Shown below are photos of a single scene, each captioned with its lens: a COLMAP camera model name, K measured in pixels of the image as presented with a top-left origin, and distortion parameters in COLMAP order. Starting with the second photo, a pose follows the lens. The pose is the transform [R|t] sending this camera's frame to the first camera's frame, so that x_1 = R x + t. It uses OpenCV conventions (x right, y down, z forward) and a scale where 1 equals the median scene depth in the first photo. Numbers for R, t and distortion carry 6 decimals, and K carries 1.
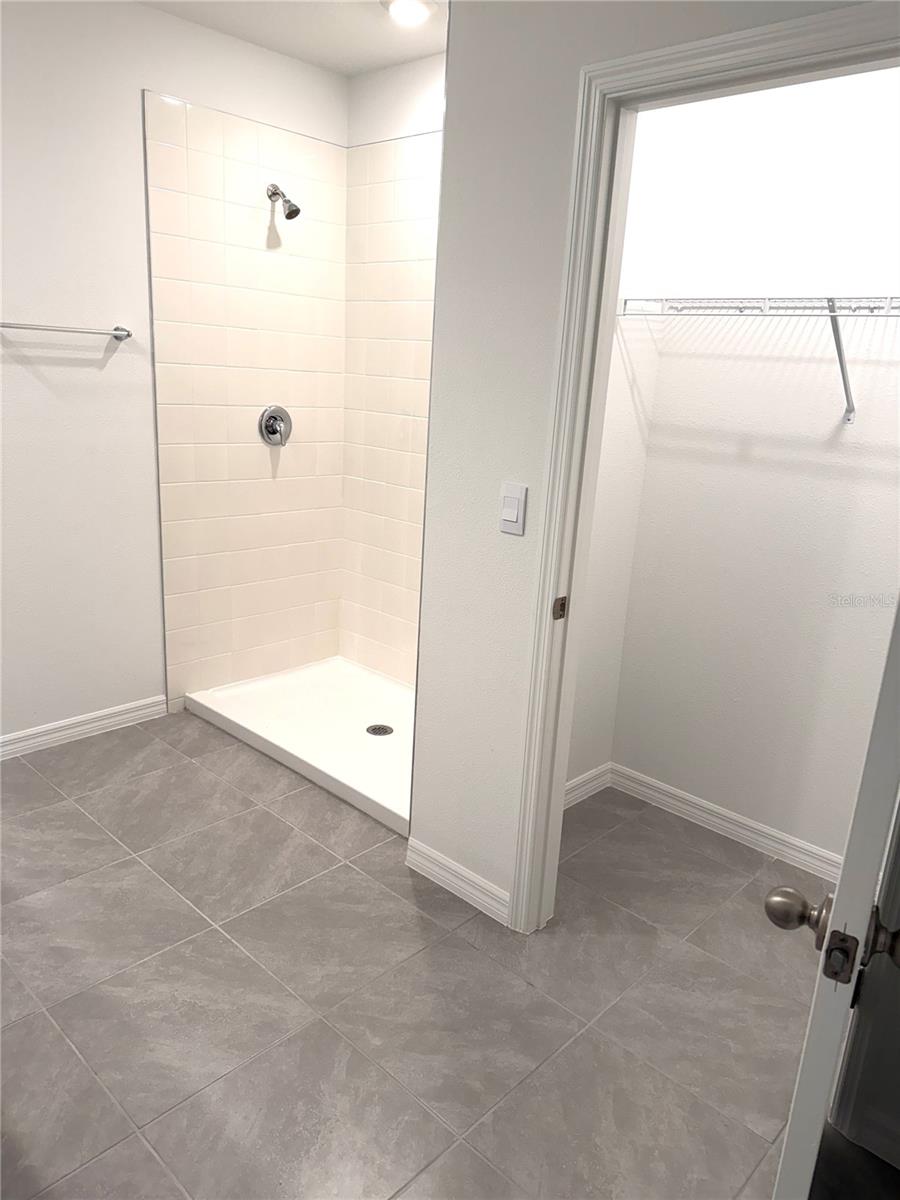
lens RADIAL K [[851.2, 0, 448.9], [0, 851.2, 603.1], [0, 0, 1]] dist [0.004862, -0.001223]
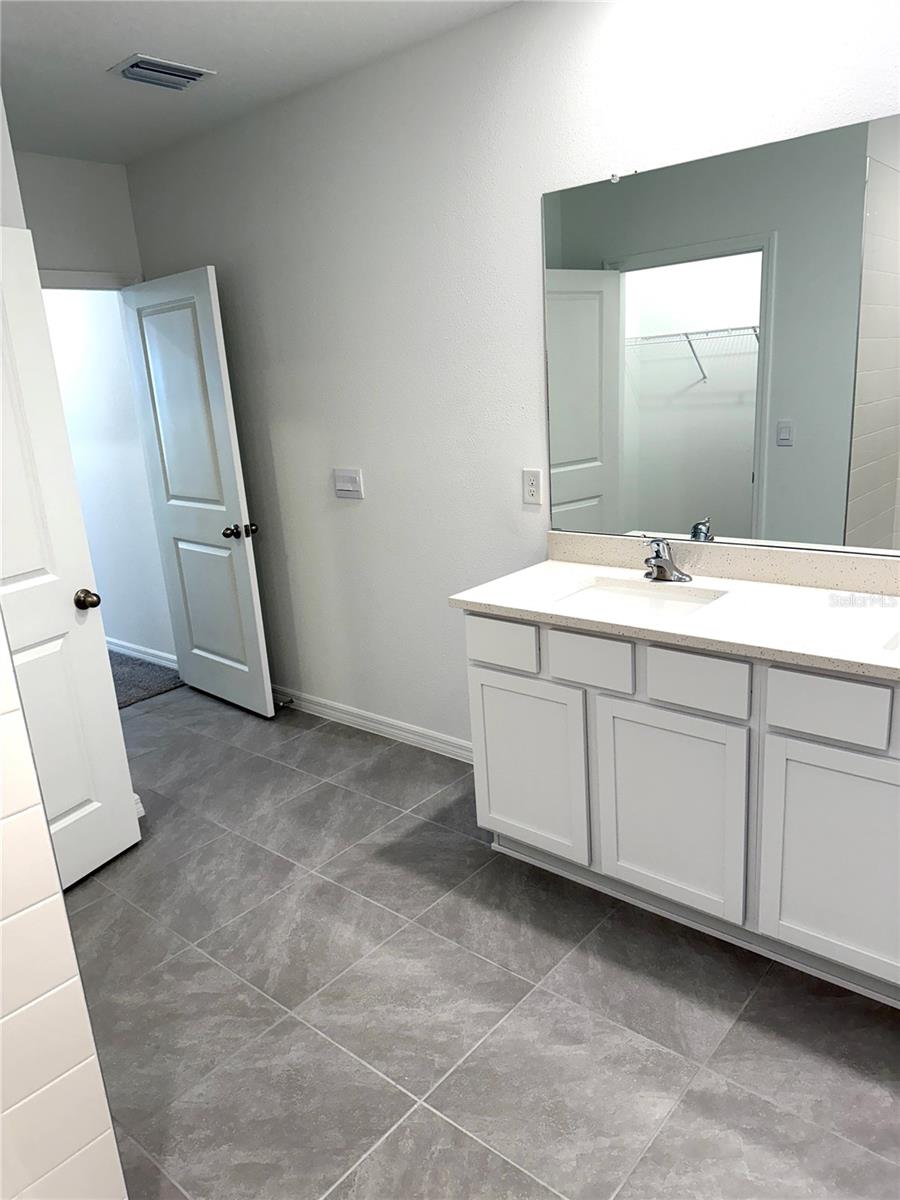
lens RADIAL K [[851.2, 0, 448.9], [0, 851.2, 603.1], [0, 0, 1]] dist [0.004862, -0.001223]
pose [[-0.998645, 0.028420, -0.043606, -0.313010], [0.001621, 0.854349, 0.519698, -0.517081], [0.052024, 0.518923, -0.853237, 1.631773]]
